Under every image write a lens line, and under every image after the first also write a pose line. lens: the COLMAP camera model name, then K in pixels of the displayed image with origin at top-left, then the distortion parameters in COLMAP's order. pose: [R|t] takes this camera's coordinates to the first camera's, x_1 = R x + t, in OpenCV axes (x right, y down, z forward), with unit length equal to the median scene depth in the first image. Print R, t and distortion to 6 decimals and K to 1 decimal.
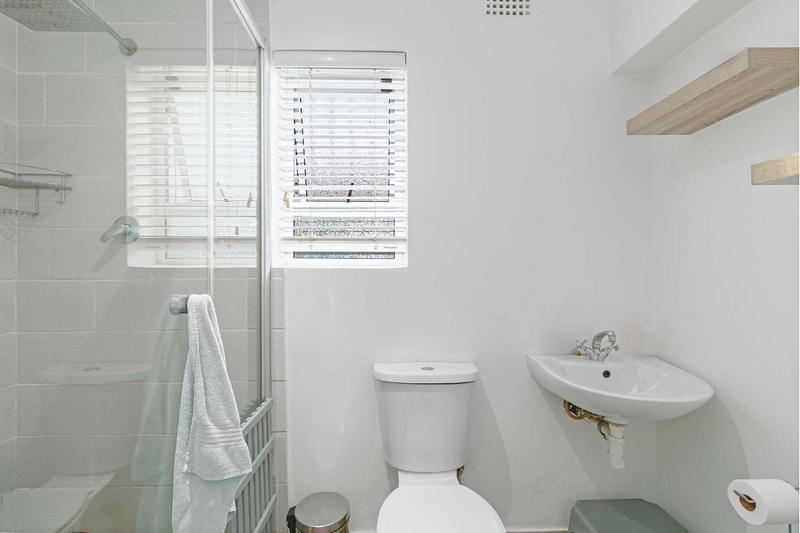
lens RADIAL K [[376.9, 0, 400.0], [0, 376.9, 268.3], [0, 0, 1]] dist [0.018836, 0.000907]
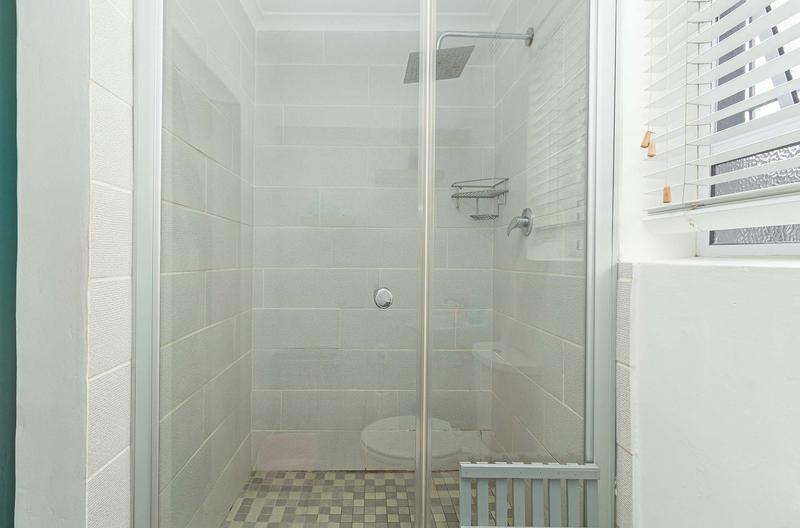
lens RADIAL K [[385.4, 0, 400.1], [0, 385.4, 259.7], [0, 0, 1]] dist [0.001652, 0.000820]
pose [[0.021307, 0.005616, -0.999757, 0.277080], [-0.010500, 0.999930, 0.005394, -0.004814], [0.999718, 0.010383, 0.021364, 0.634255]]
